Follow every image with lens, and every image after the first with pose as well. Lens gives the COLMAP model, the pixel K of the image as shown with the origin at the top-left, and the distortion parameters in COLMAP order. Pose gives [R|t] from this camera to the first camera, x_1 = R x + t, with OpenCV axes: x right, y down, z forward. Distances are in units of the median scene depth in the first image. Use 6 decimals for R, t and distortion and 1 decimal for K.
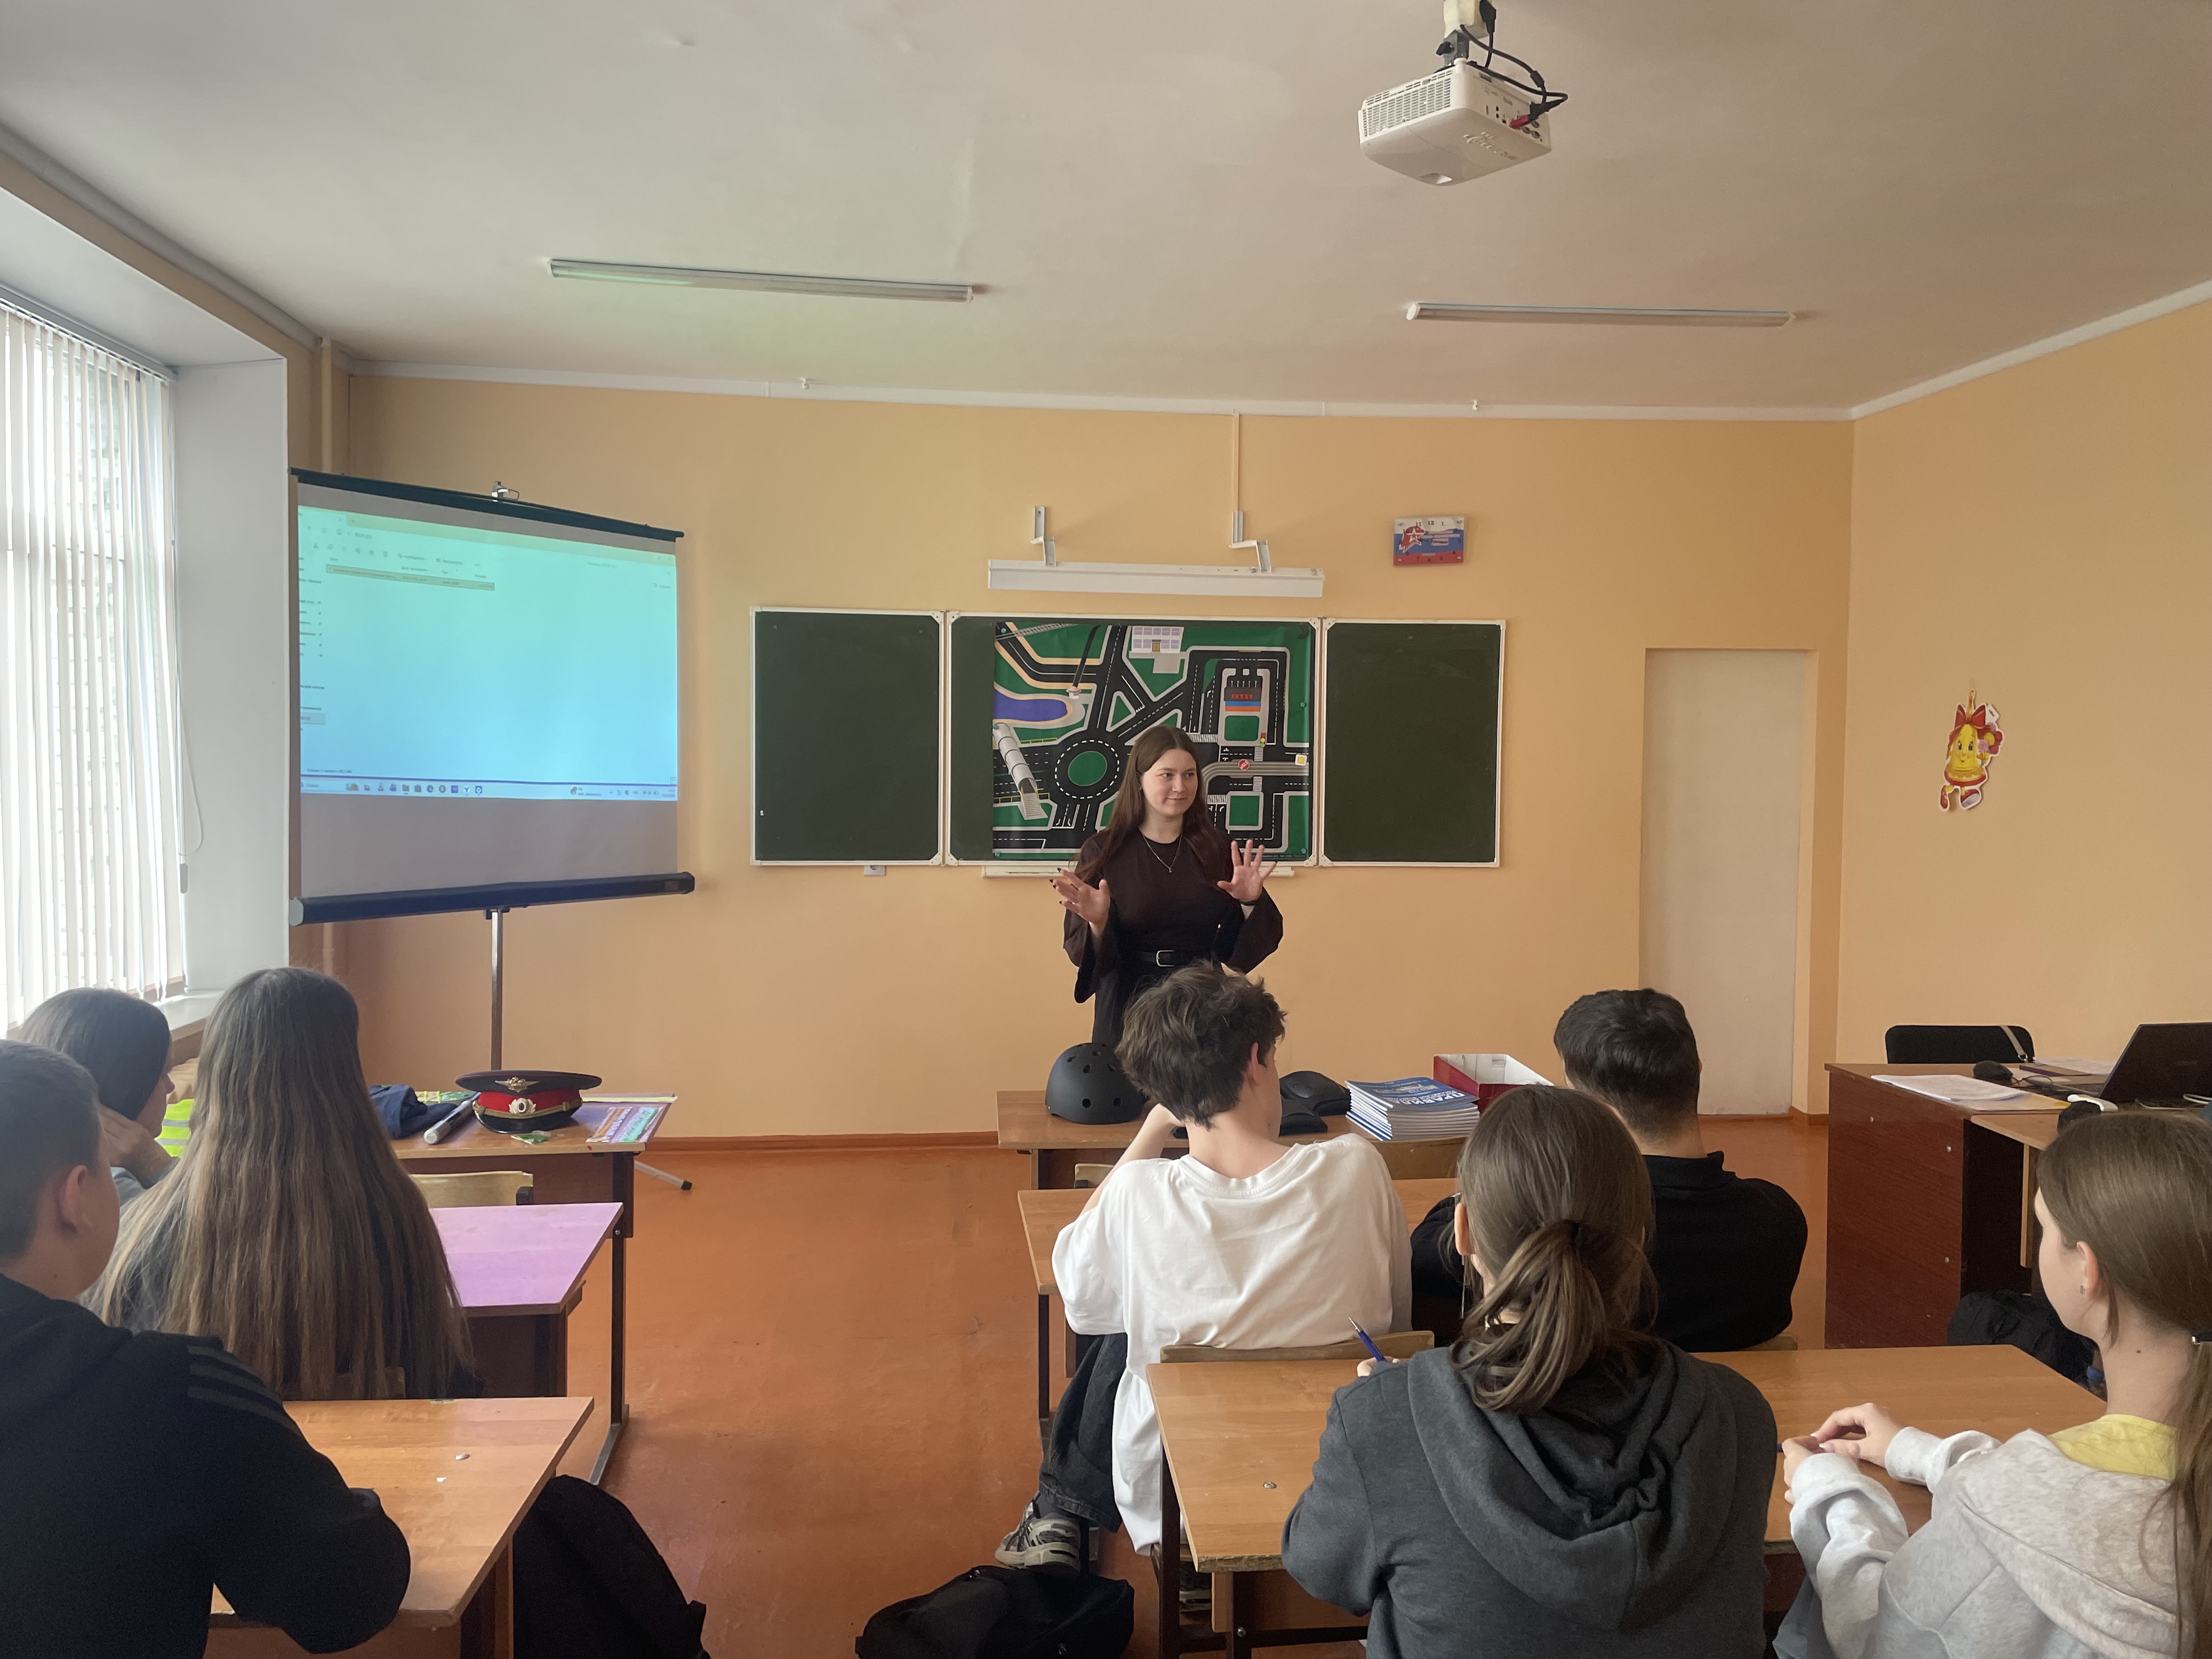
lens RADIAL K [[1672.5, 0, 1110.5], [0, 1672.5, 814.8], [0, 0, 1]] dist [0.084706, -0.112178]
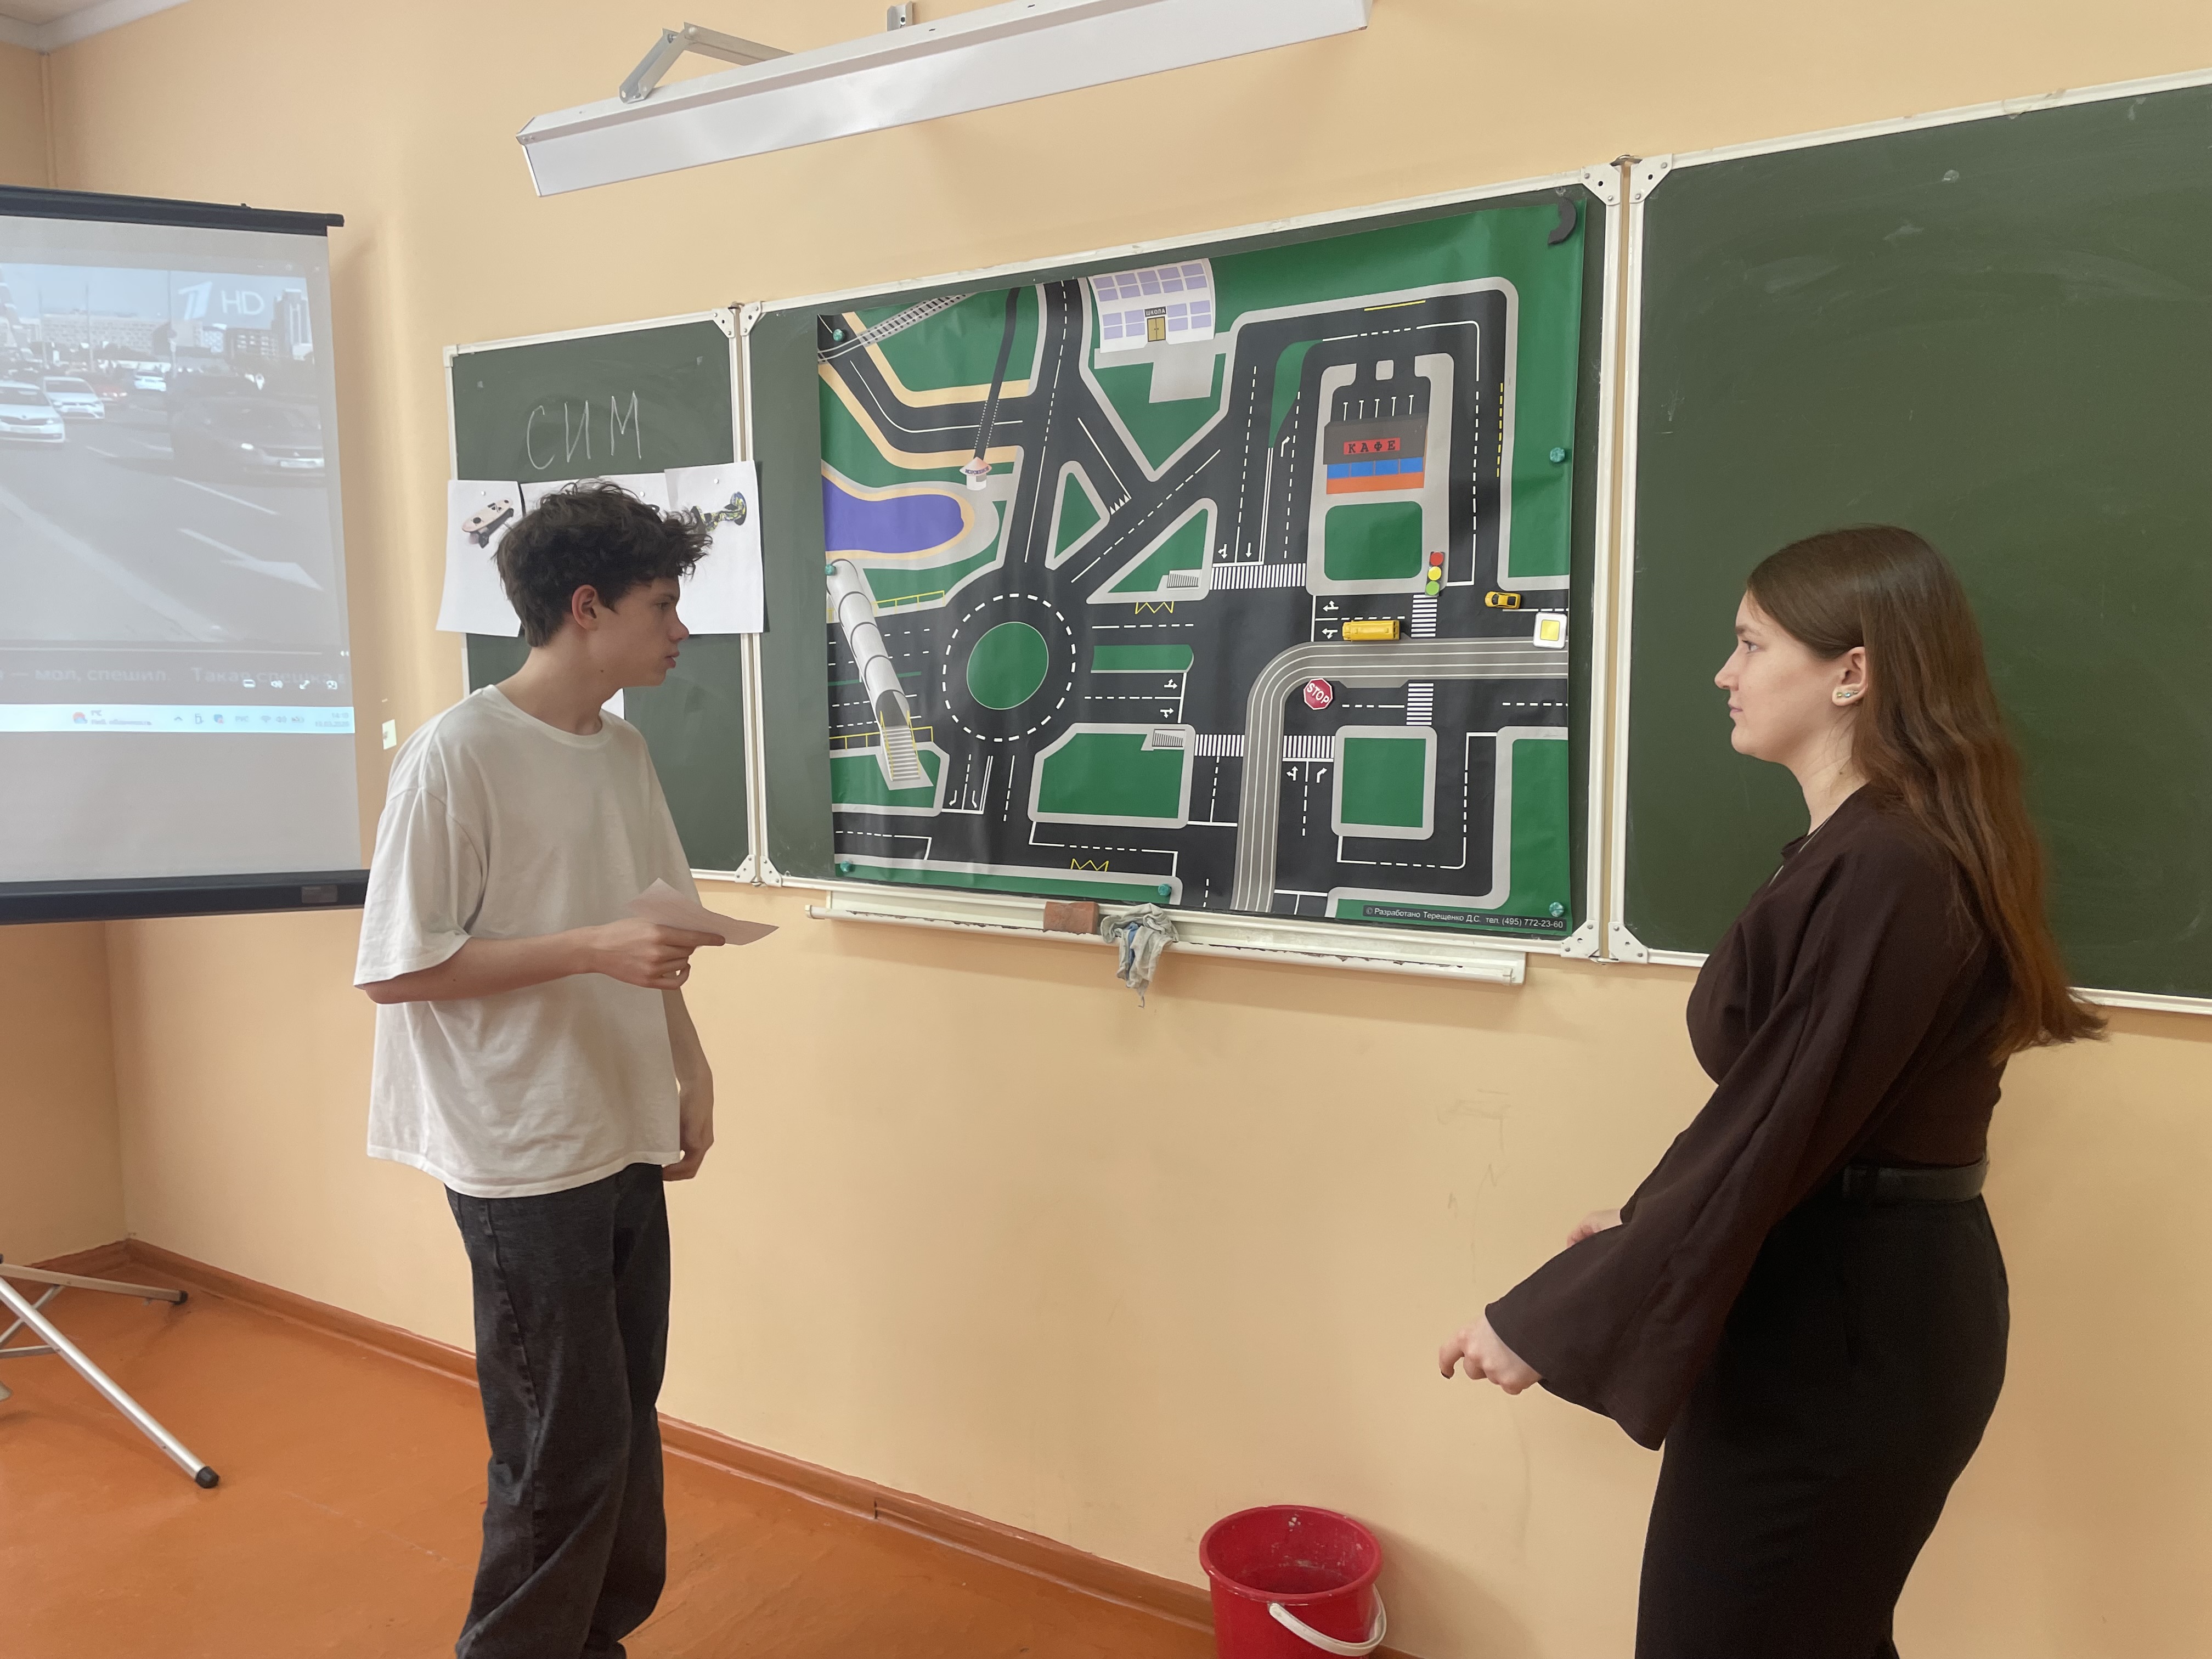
lens RADIAL K [[1672.5, 0, 1110.6], [0, 1672.5, 835.9], [0, 0, 1]] dist [0.084706, -0.112178]
pose [[0.784440, 0.049811, -0.618202, 0.253630], [-0.008829, 0.997566, 0.069175, -0.014945], [0.620142, -0.048805, 0.782970, 0.700543]]
